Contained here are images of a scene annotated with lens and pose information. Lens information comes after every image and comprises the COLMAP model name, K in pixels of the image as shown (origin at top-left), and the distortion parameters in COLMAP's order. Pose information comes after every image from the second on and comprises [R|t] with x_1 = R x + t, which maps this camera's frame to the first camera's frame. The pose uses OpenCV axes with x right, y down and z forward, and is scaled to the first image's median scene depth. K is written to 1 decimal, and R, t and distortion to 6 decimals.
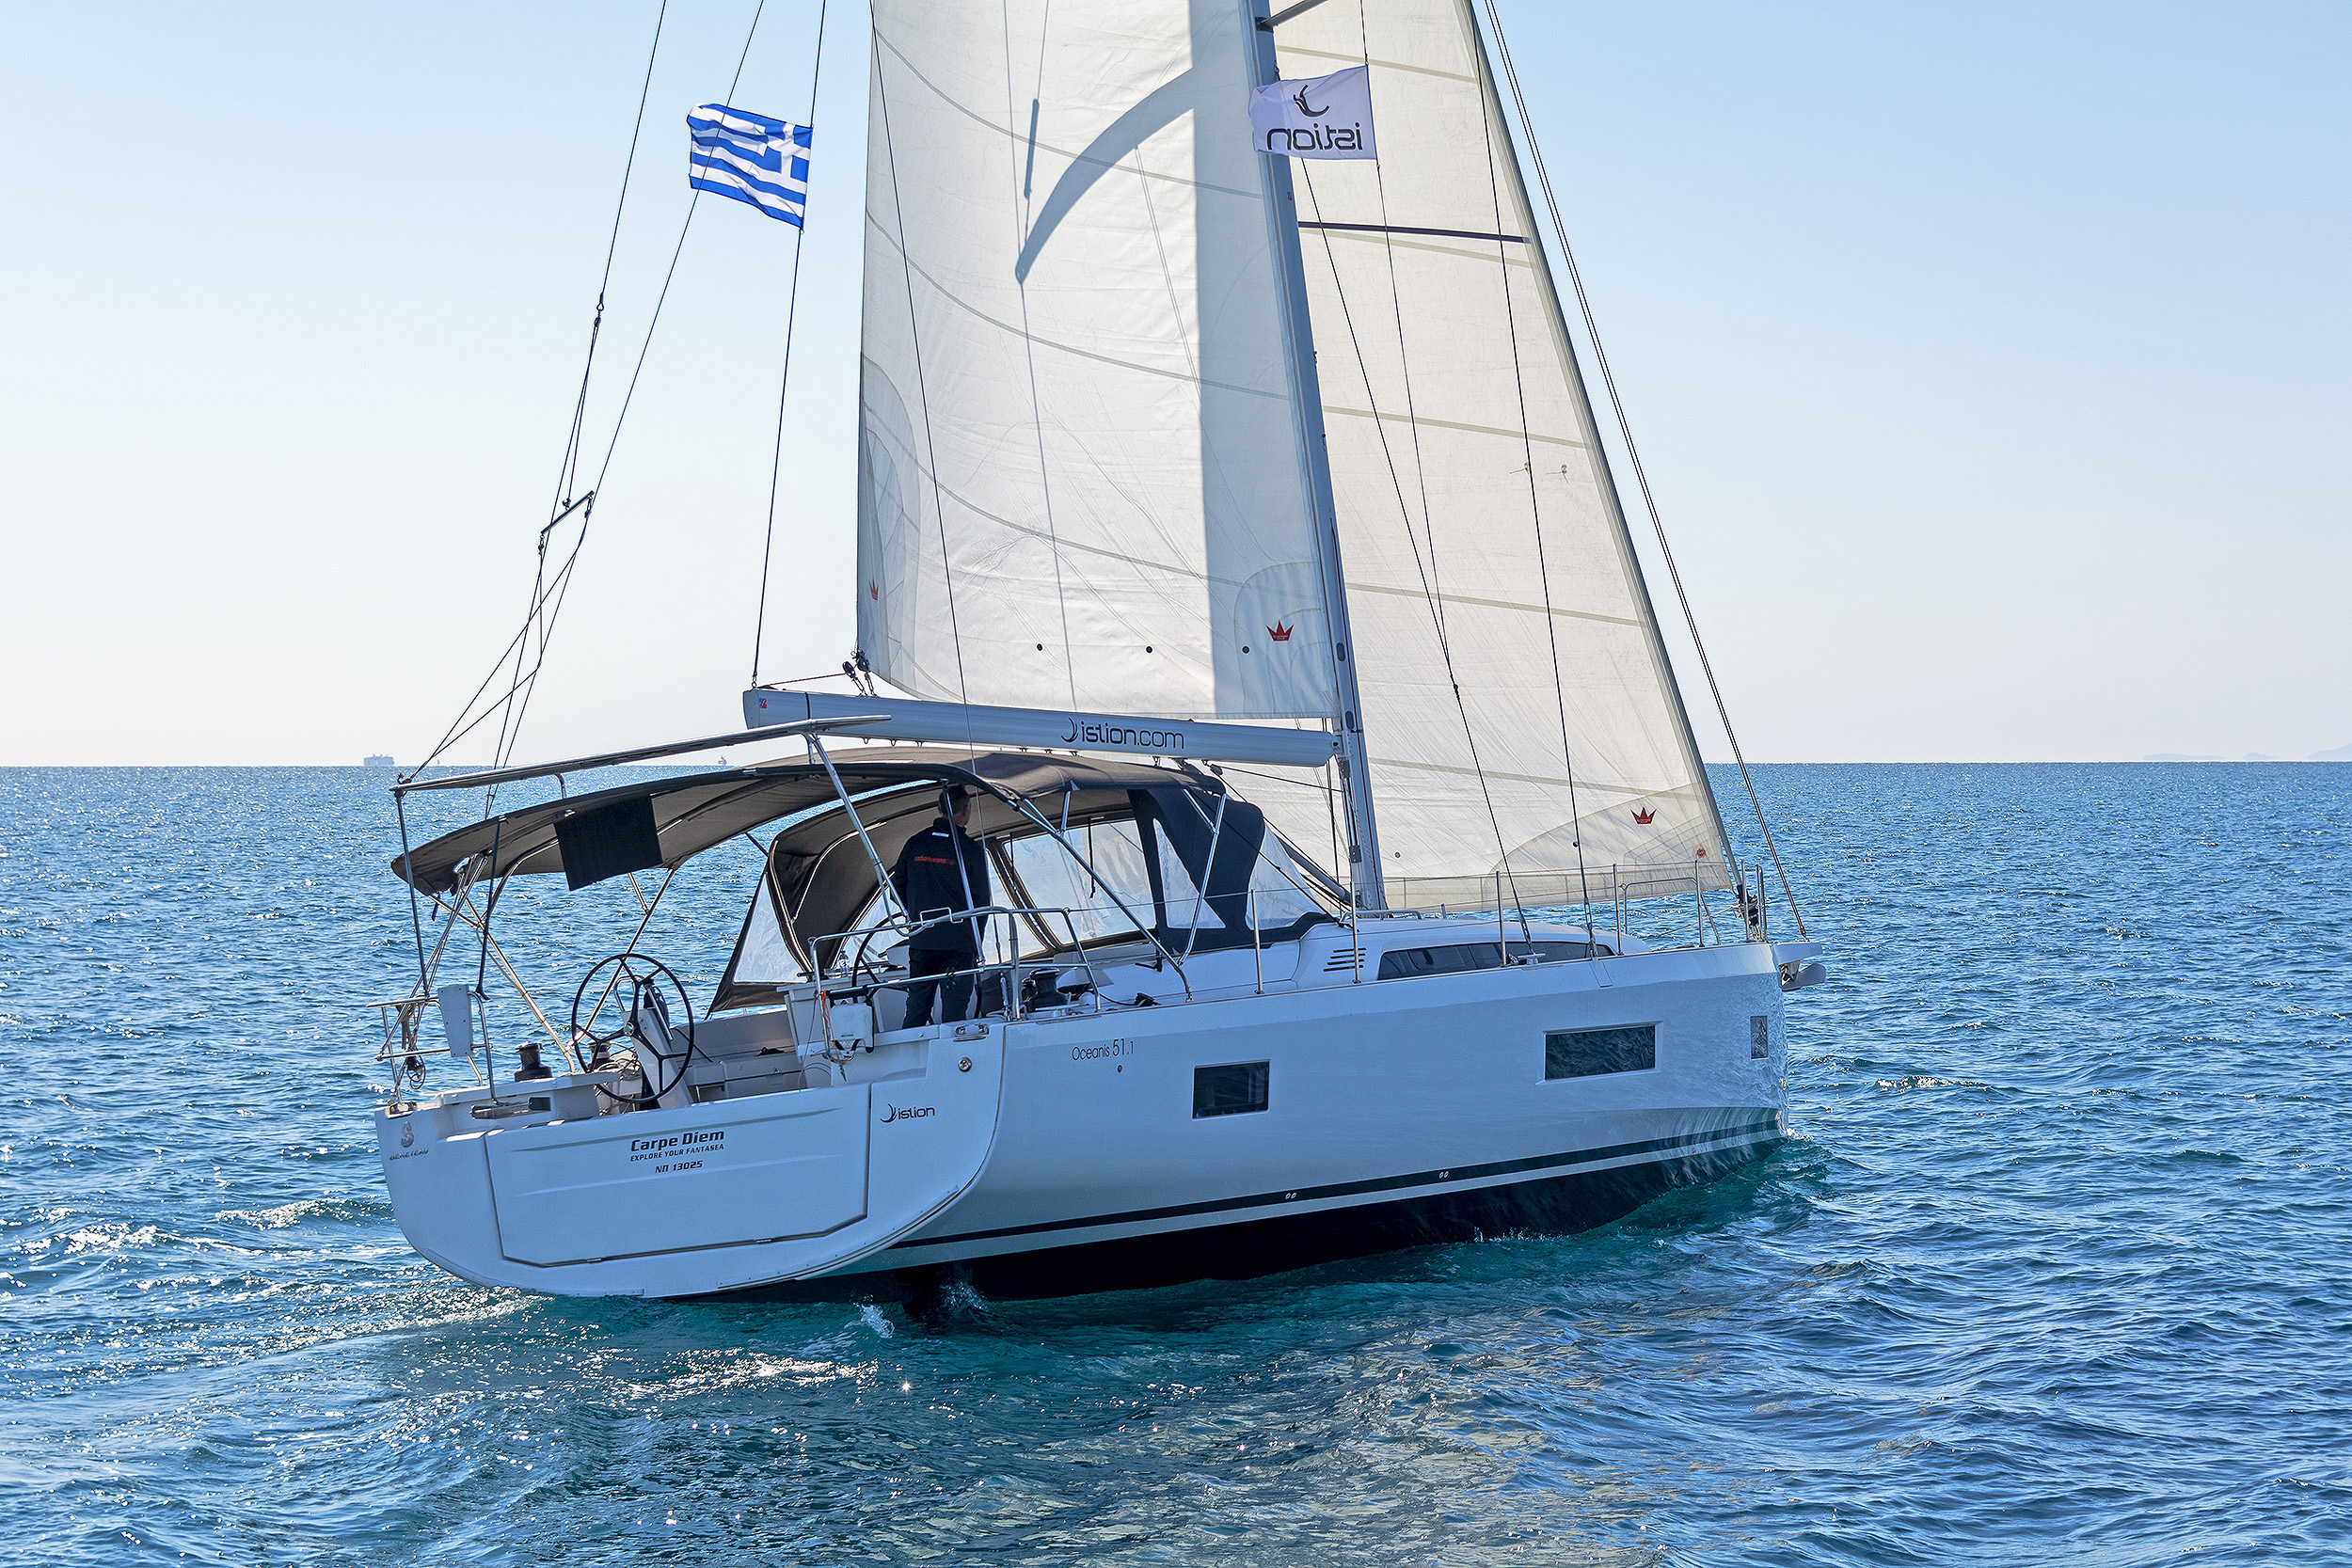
lens RADIAL K [[5048.4, 0, 1176.0], [0, 5048.4, 784.0], [0, 0, 1]] dist [0.837104, -0.005716]
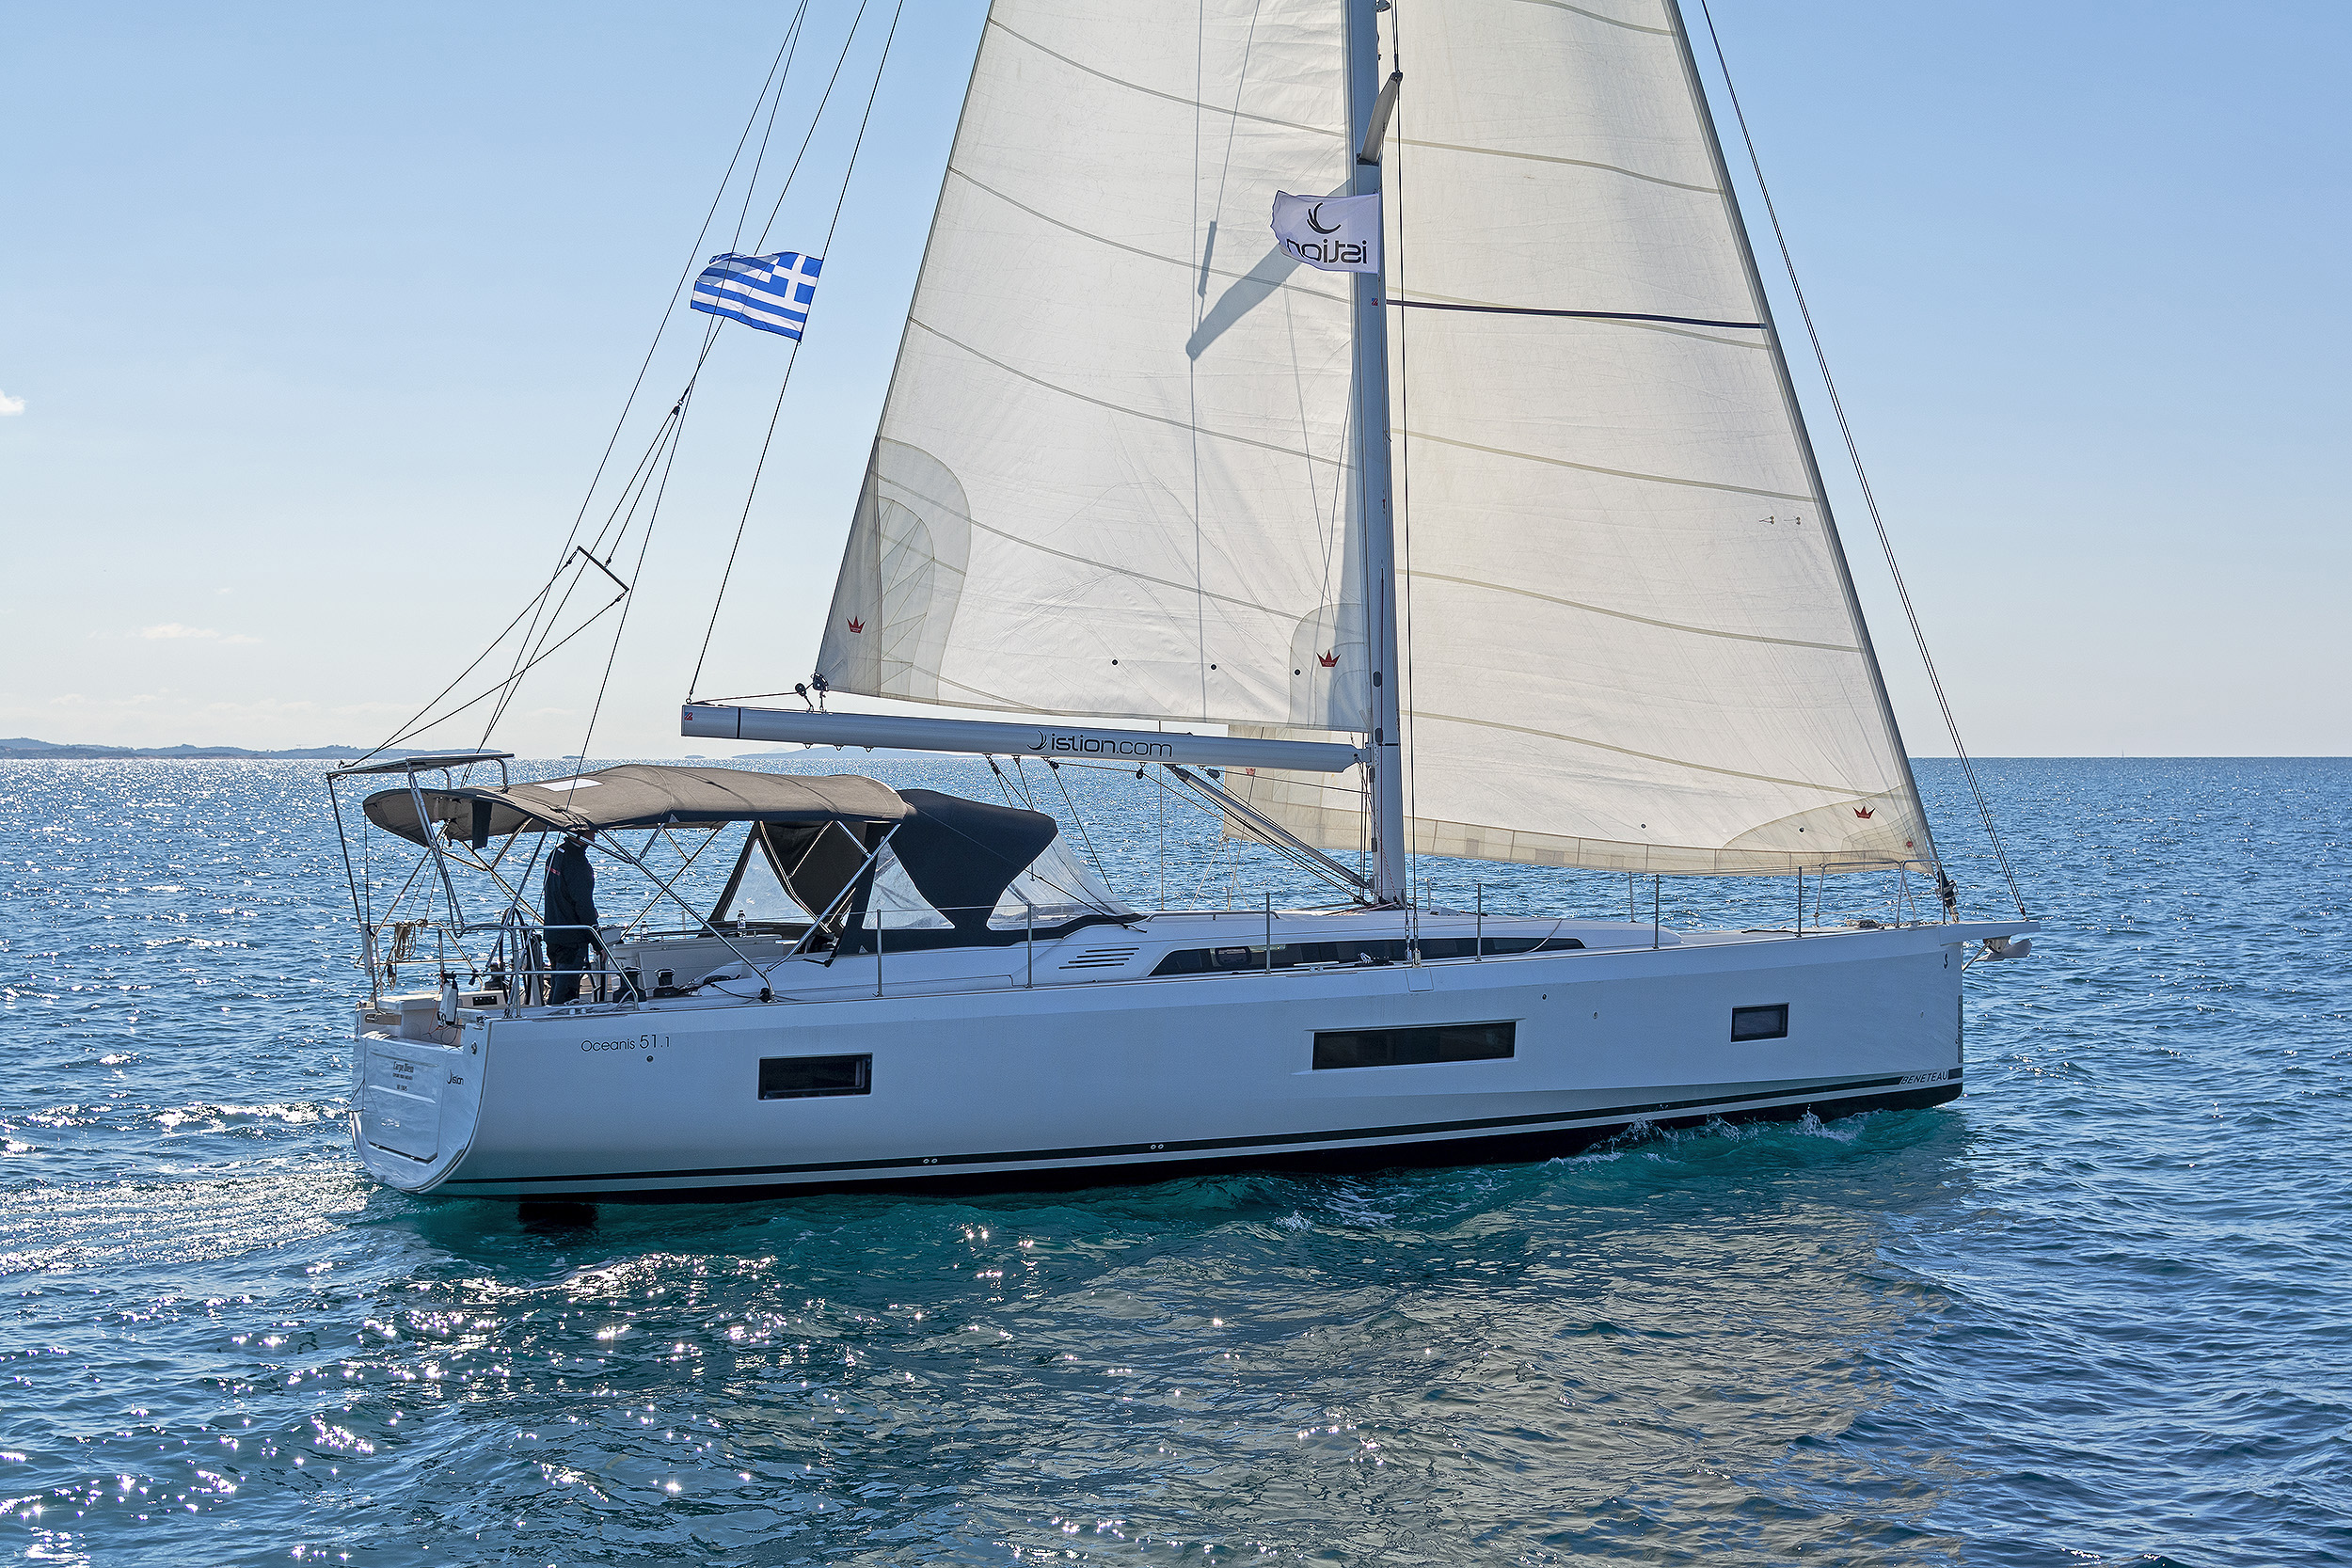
lens RADIAL K [[2687.8, 0, 1168.2], [0, 2687.8, 950.3], [0, 0, 1]] dist [0.046163, 0.016653]
pose [[0.831262, 0.115589, -0.543730, 0.378266], [-0.040336, 0.988106, 0.148390, -0.060141], [0.554415, -0.101419, 0.826038, 0.467861]]
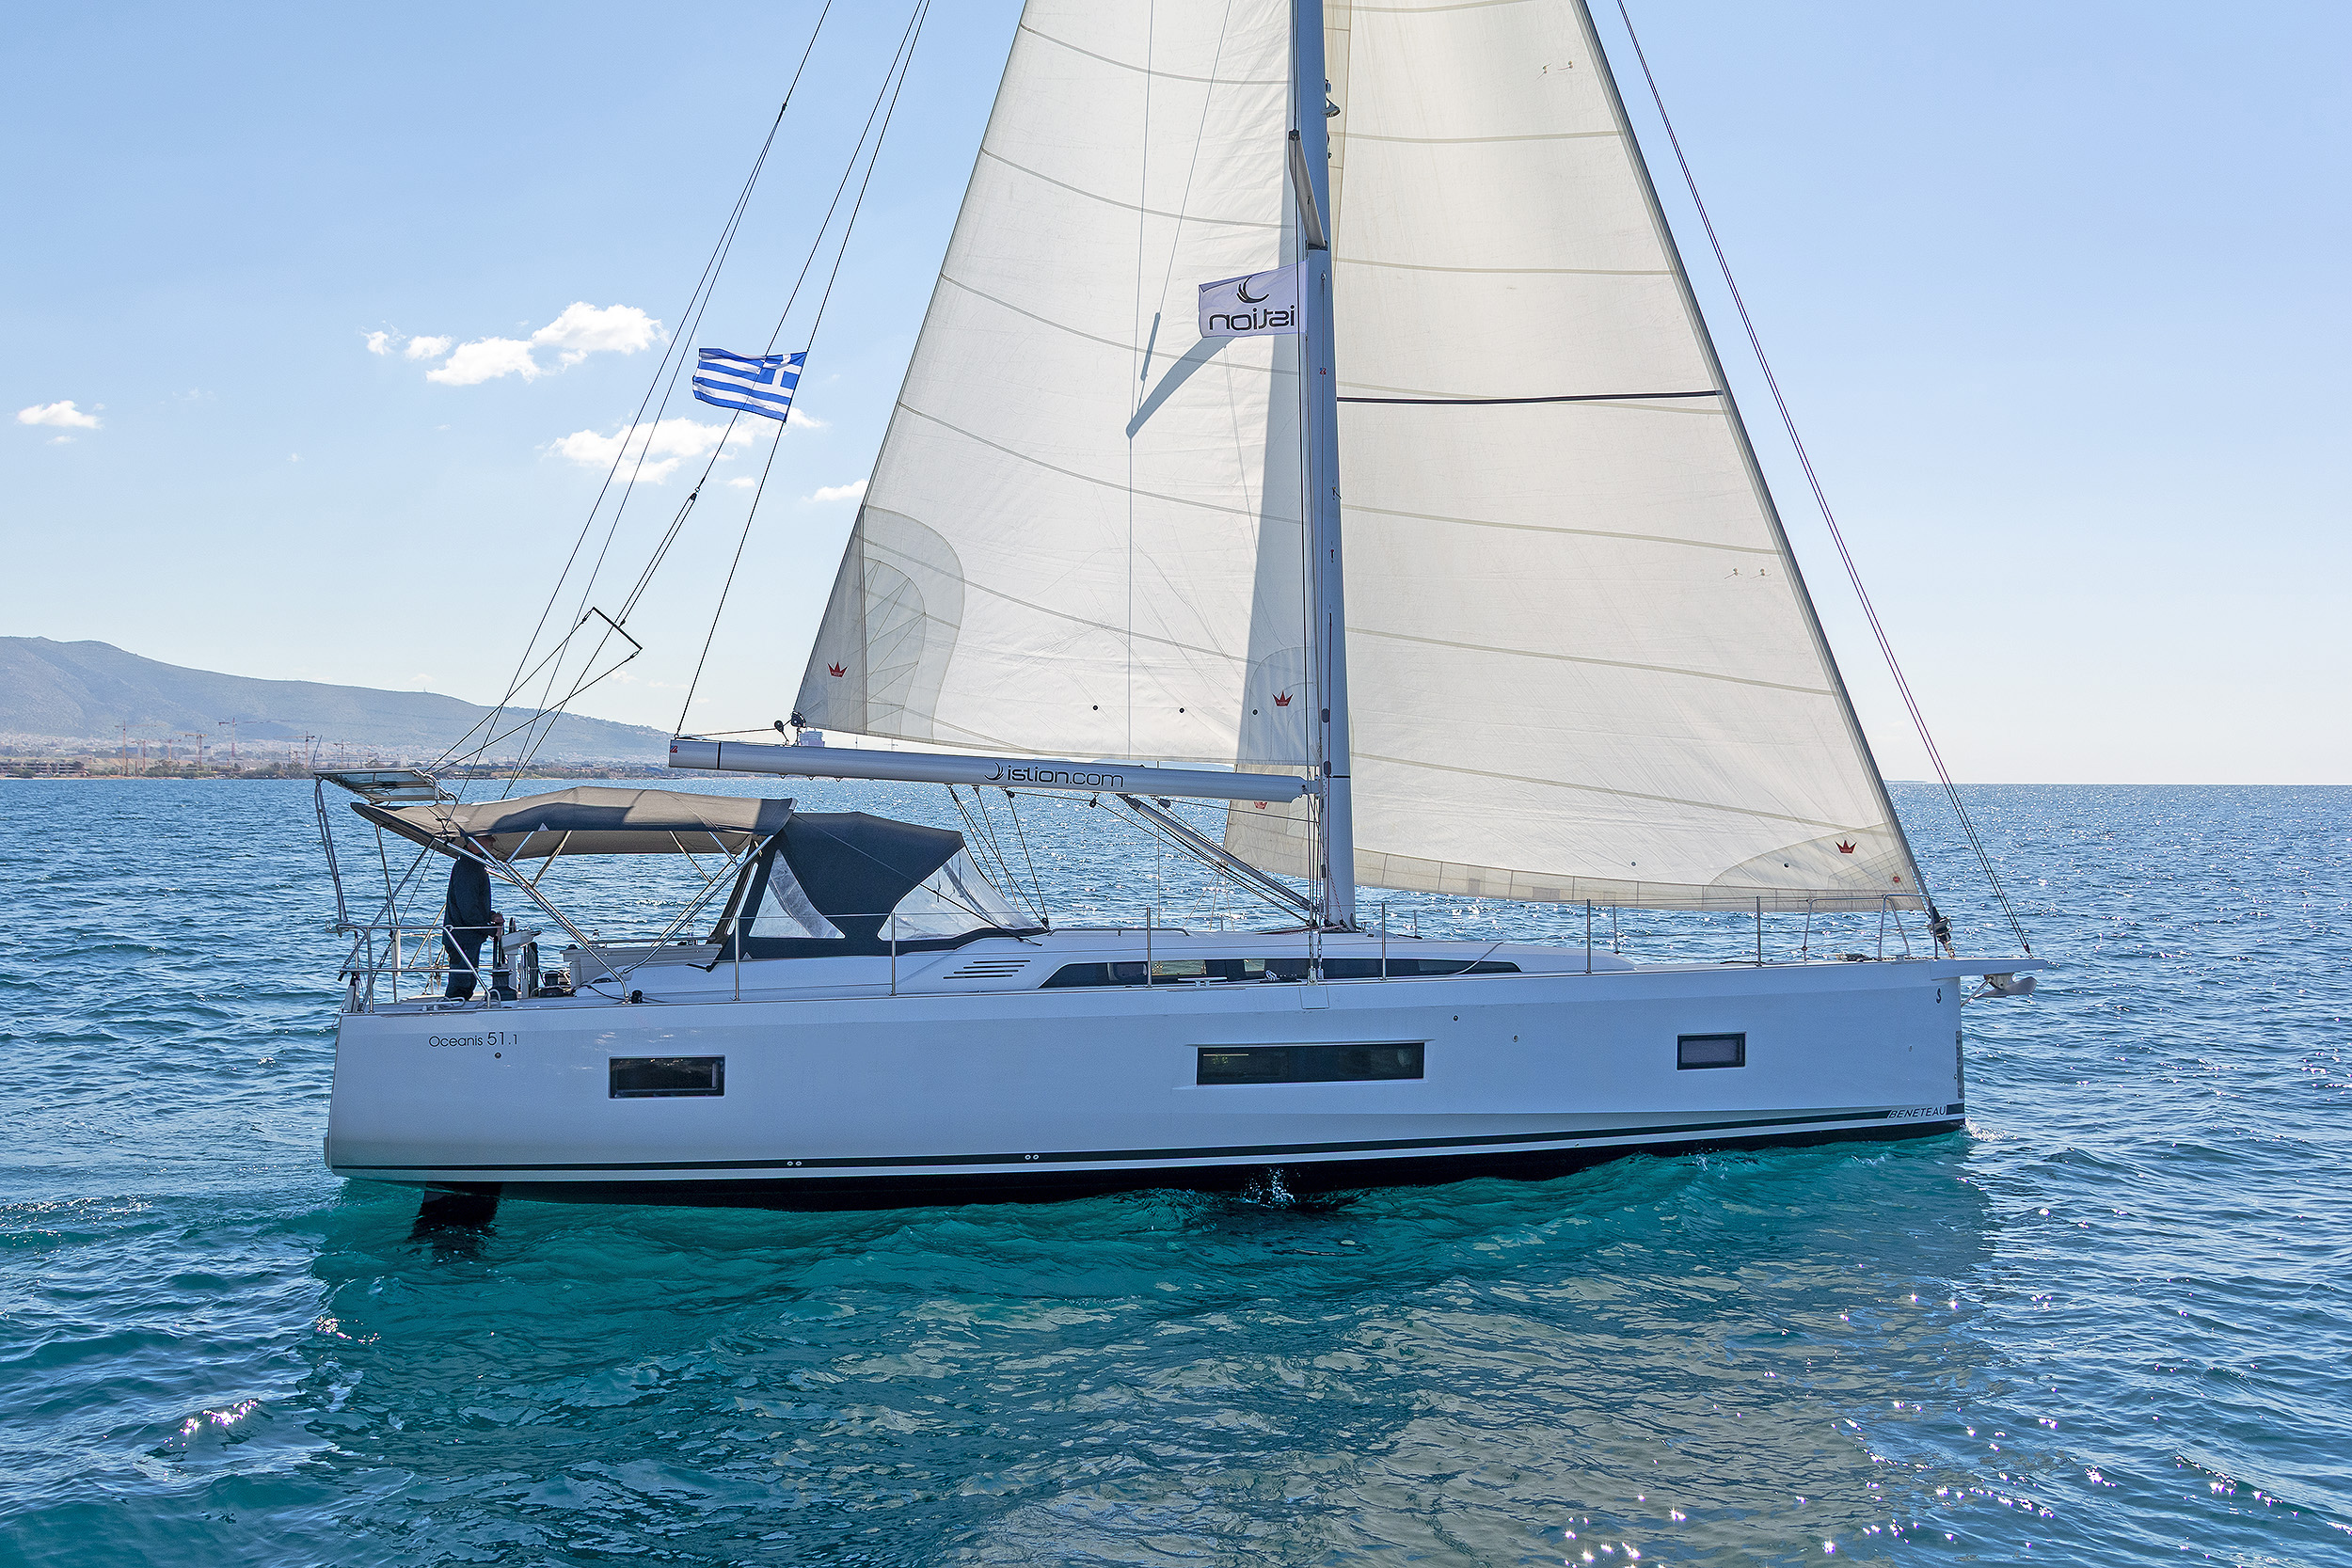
lens RADIAL K [[1834.2, 0, 1107.8], [0, 1834.2, 794.5], [0, 0, 1]] dist [0.004146, 0.000856]
pose [[0.690528, 0.052293, -0.721413, 0.361230], [-0.025180, 0.998517, 0.048277, -0.029466], [0.722867, -0.015171, 0.690820, 0.688147]]
